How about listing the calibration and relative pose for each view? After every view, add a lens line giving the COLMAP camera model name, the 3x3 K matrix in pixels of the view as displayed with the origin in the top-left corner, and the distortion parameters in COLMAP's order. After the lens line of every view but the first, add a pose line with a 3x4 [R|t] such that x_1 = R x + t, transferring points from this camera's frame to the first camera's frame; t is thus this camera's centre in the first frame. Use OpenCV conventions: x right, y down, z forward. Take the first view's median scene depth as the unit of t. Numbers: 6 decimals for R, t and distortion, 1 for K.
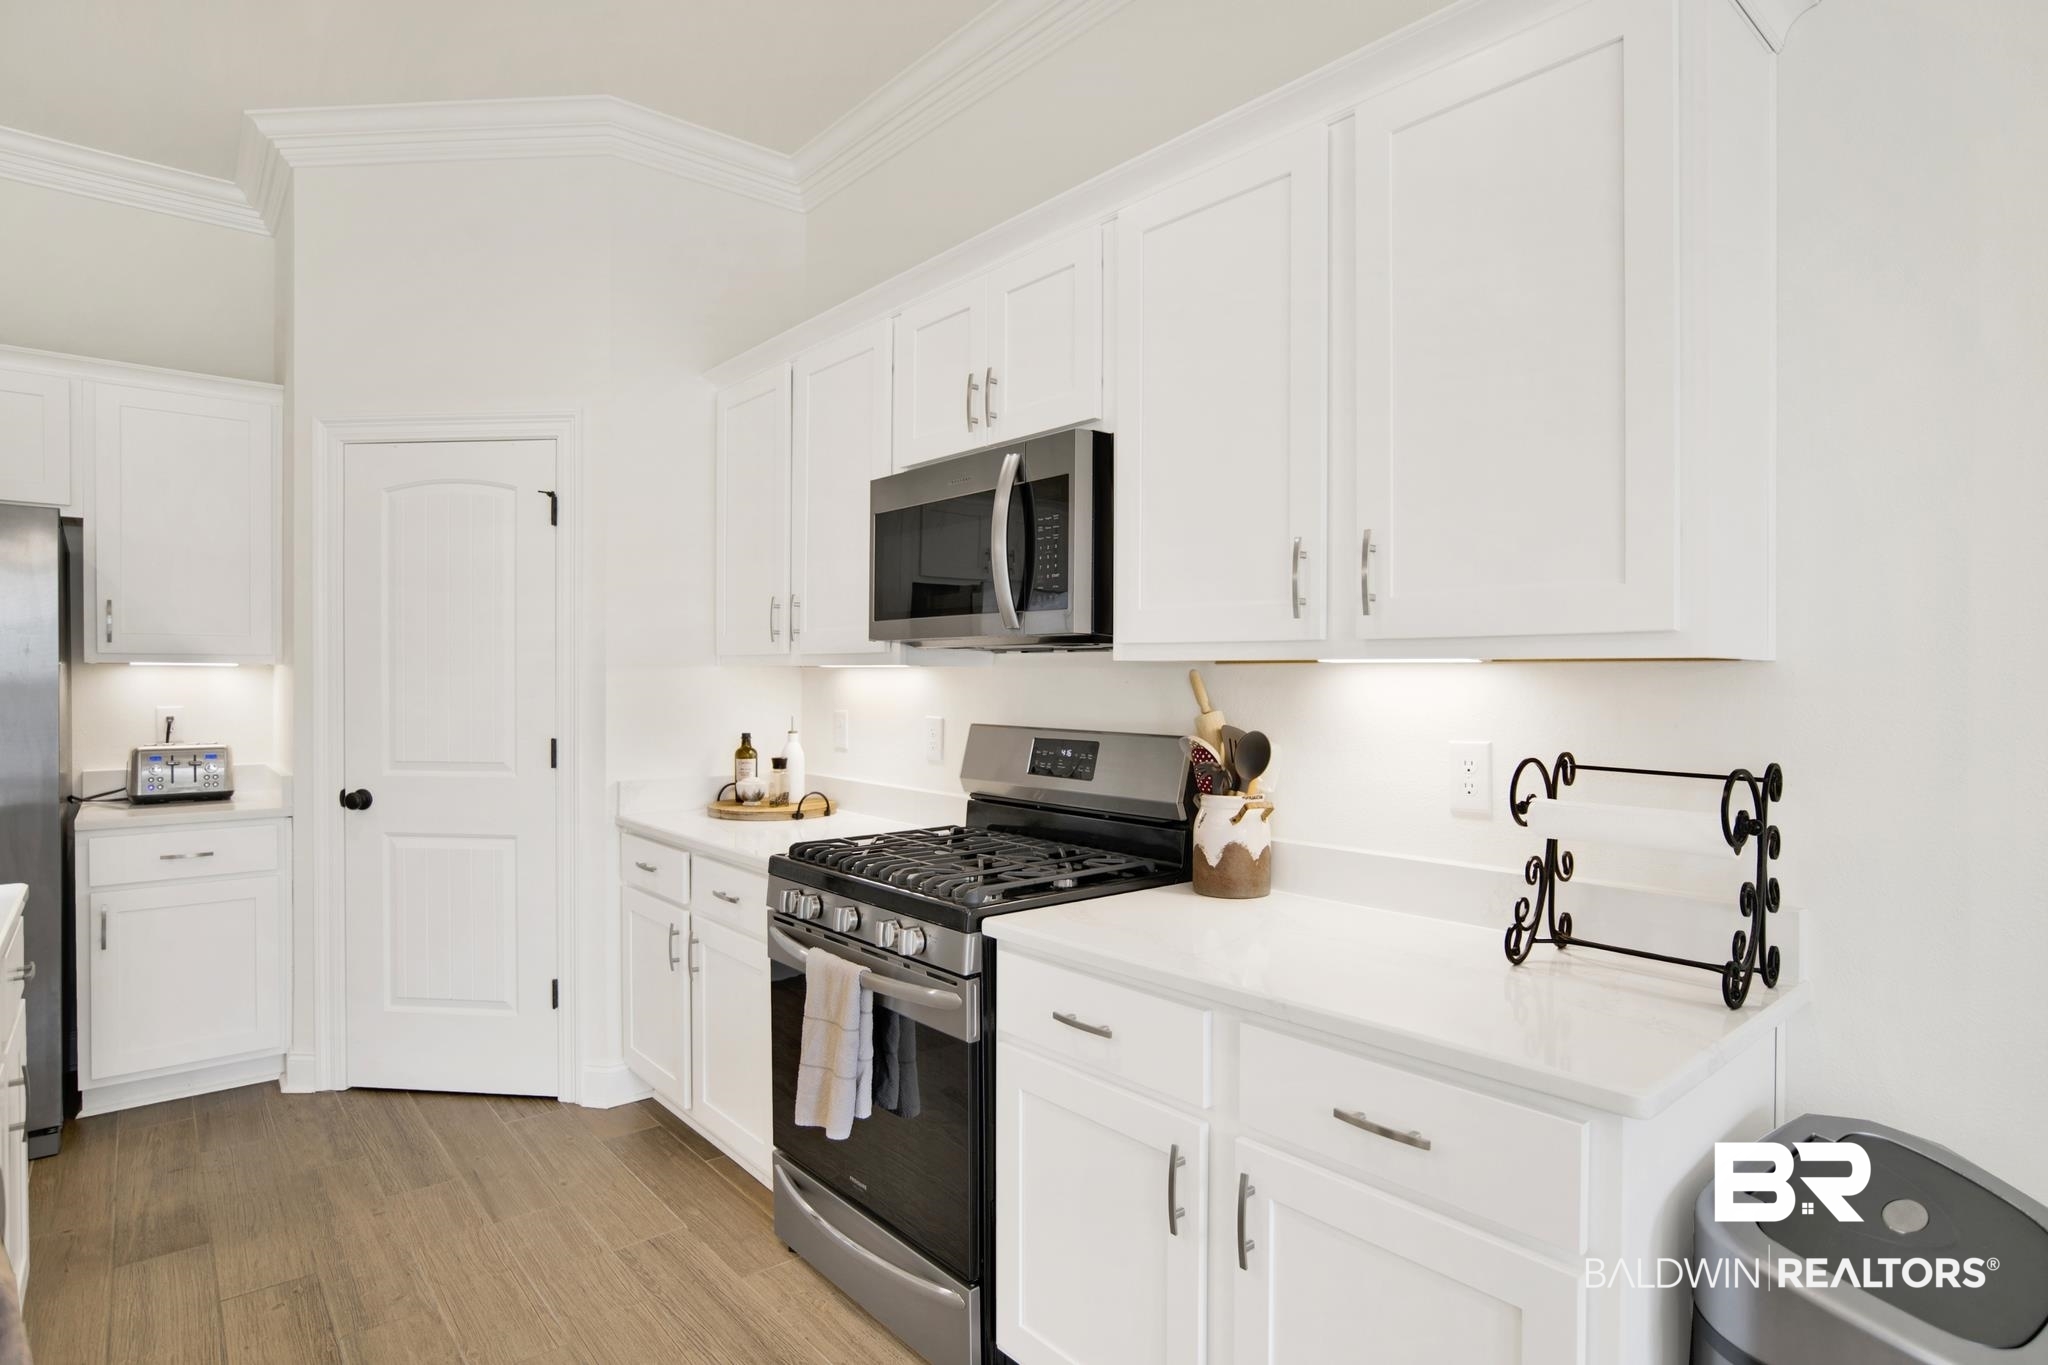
lens RADIAL K [[1055.3, 0, 1024.0], [0, 1055.3, 682.5], [0, 0, 1]] dist [-0.080050, 0.037122]
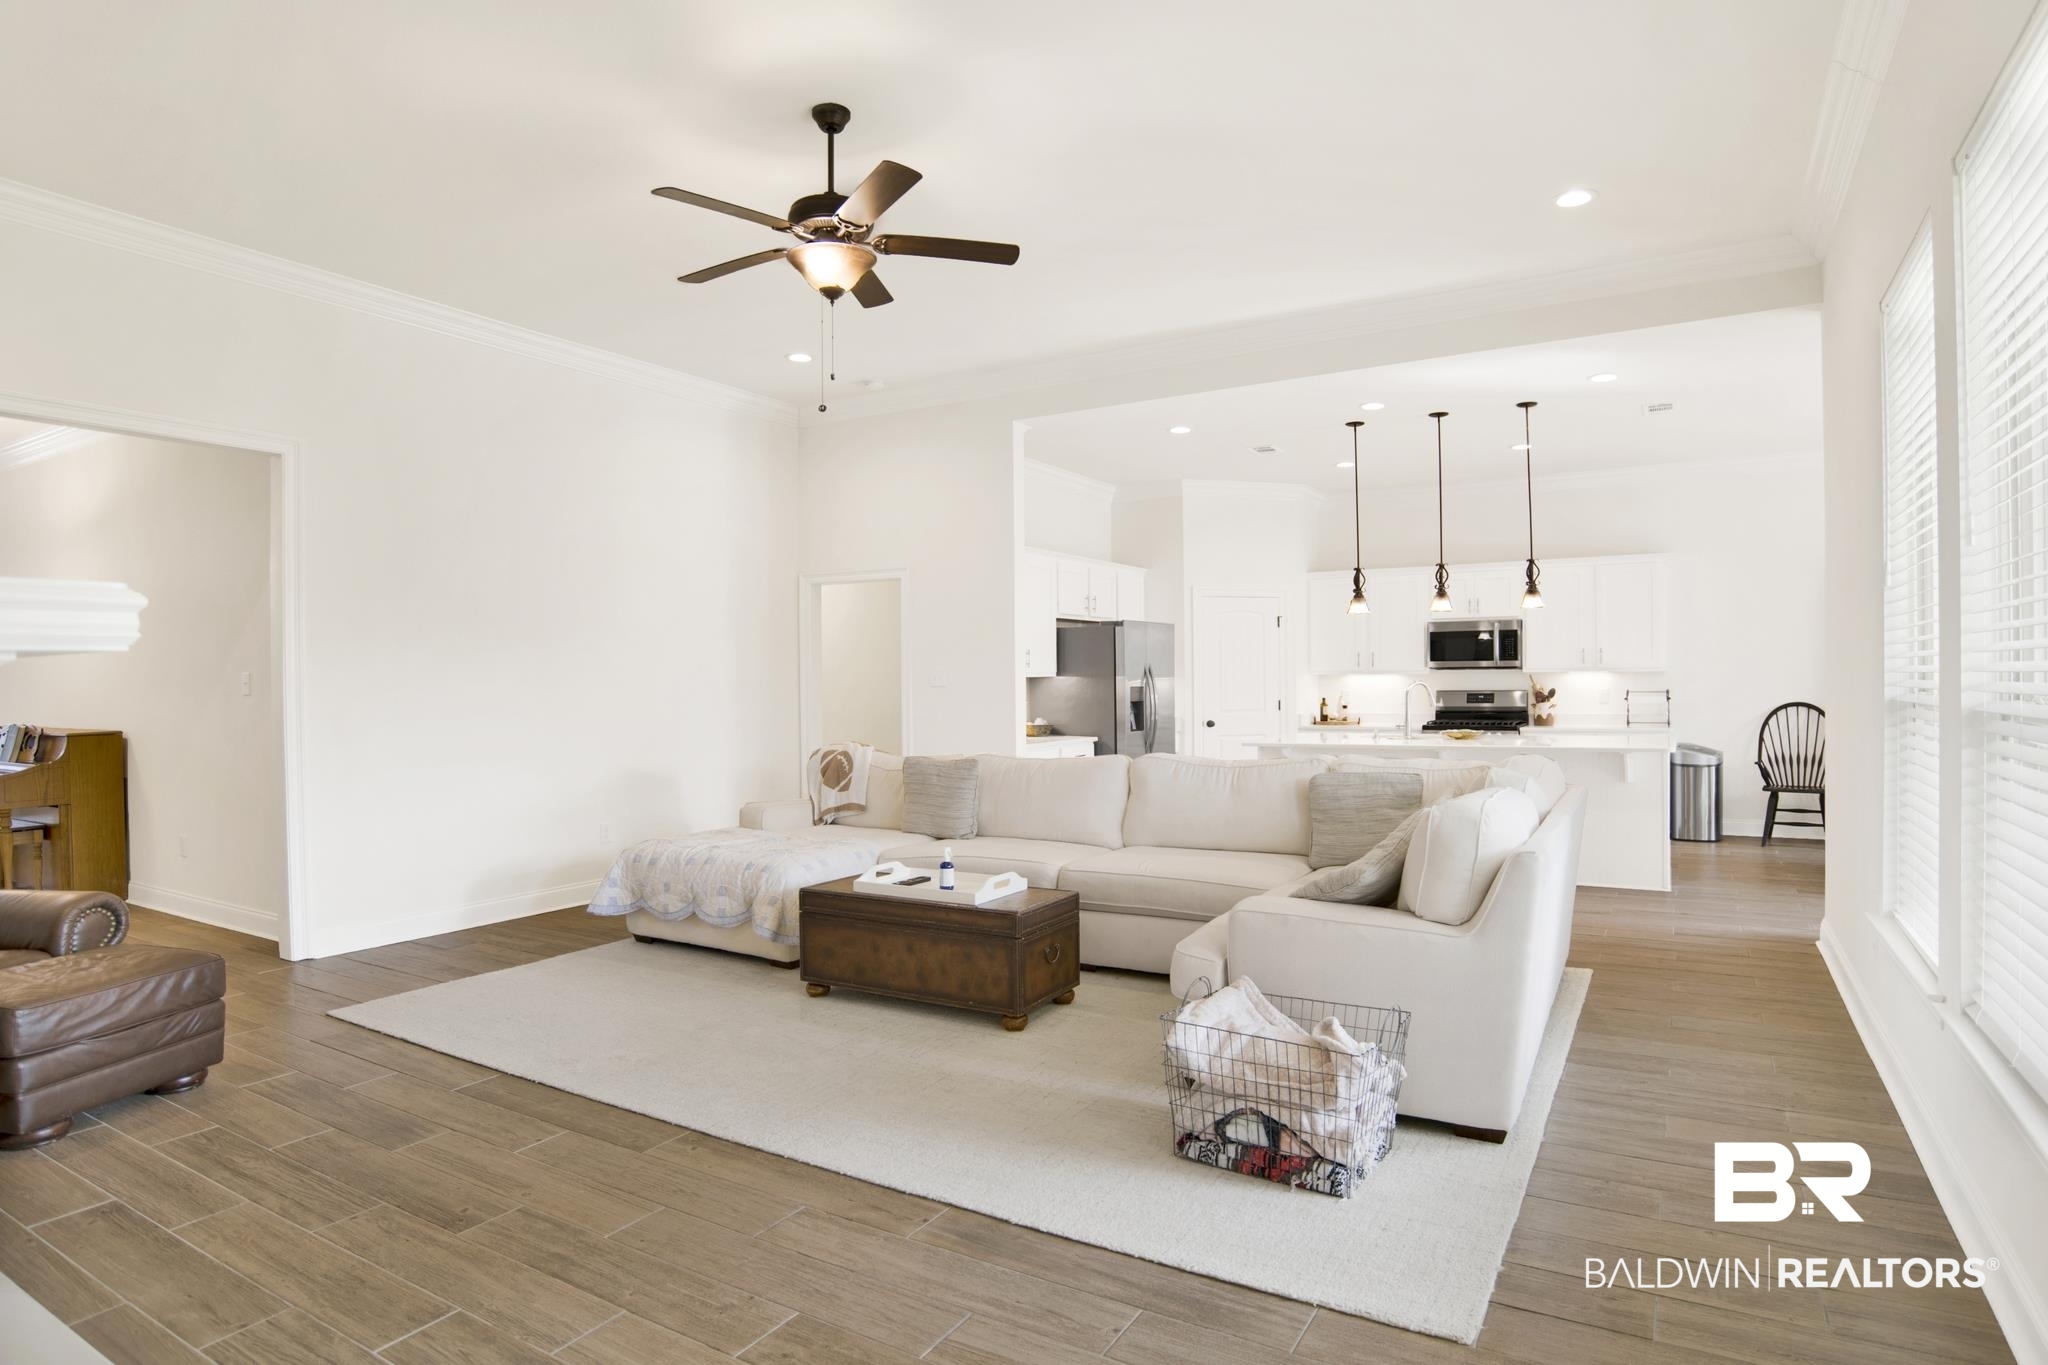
lens RADIAL K [[1103.8, 0, 985.2], [0, 1103.8, 682.9], [0, 0, 1]] dist [-0.019069, 0.001657]
pose [[0.956411, -0.015671, 0.291602, -2.233295], [0.016507, 0.999864, -0.000408, -0.007565], [-0.291555, 0.005203, 0.956540, -1.787970]]
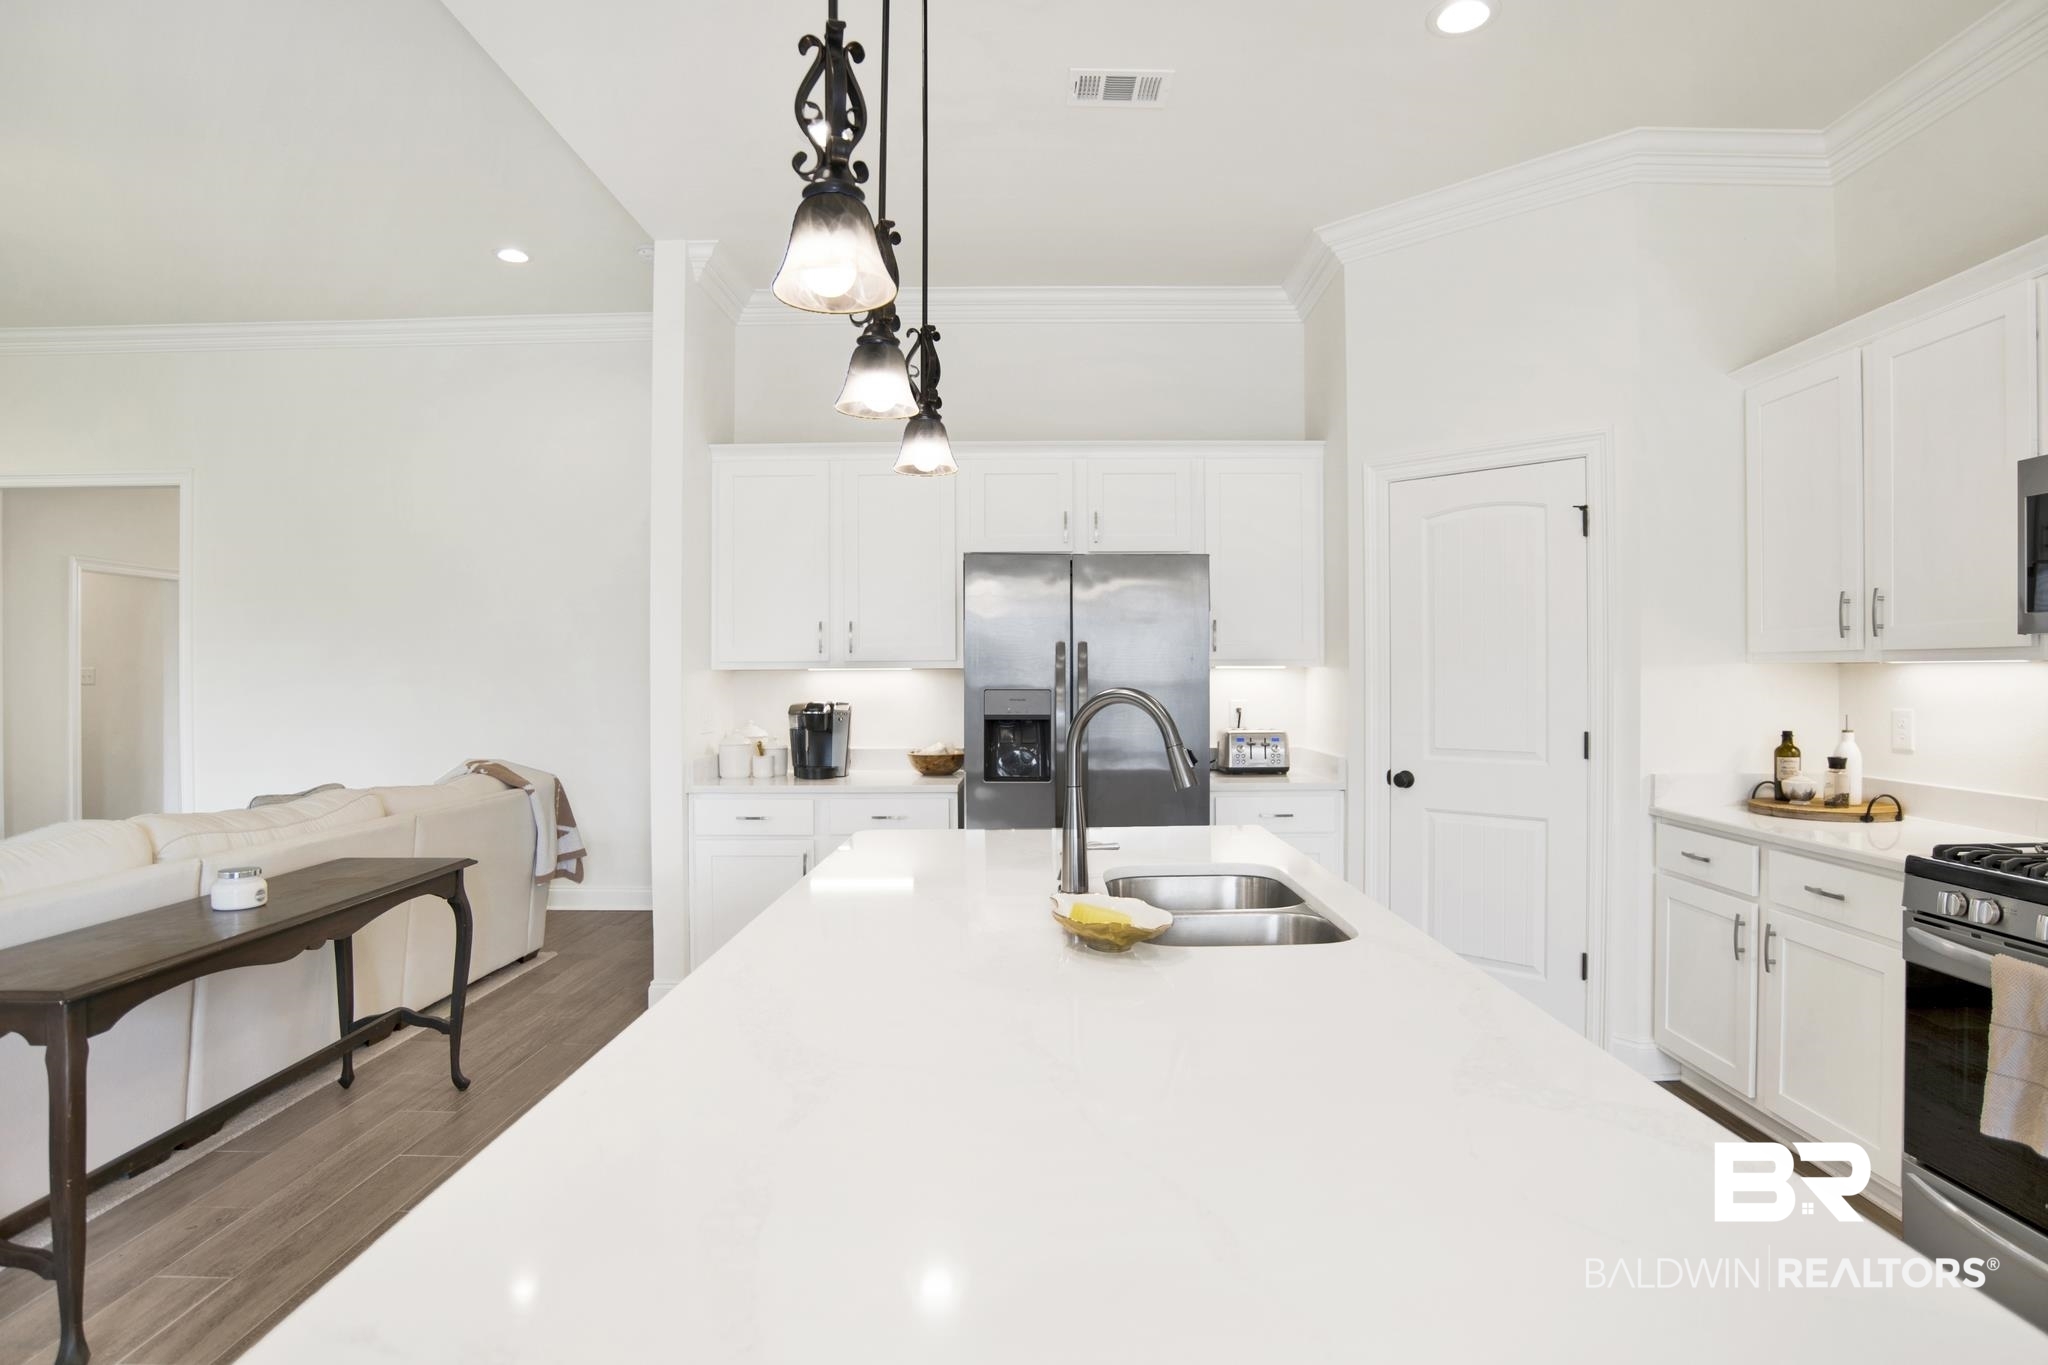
lens RADIAL K [[1026.3, 0, 1078.5], [0, 1026.3, 684.2], [0, 0, 1]] dist [-0.035321, 0.001047]
pose [[0.771258, -0.001871, -0.636520, -0.191306], [0.003274, 0.999994, 0.001027, 0.000956], [0.636514, -0.002876, 0.771259, -0.170037]]
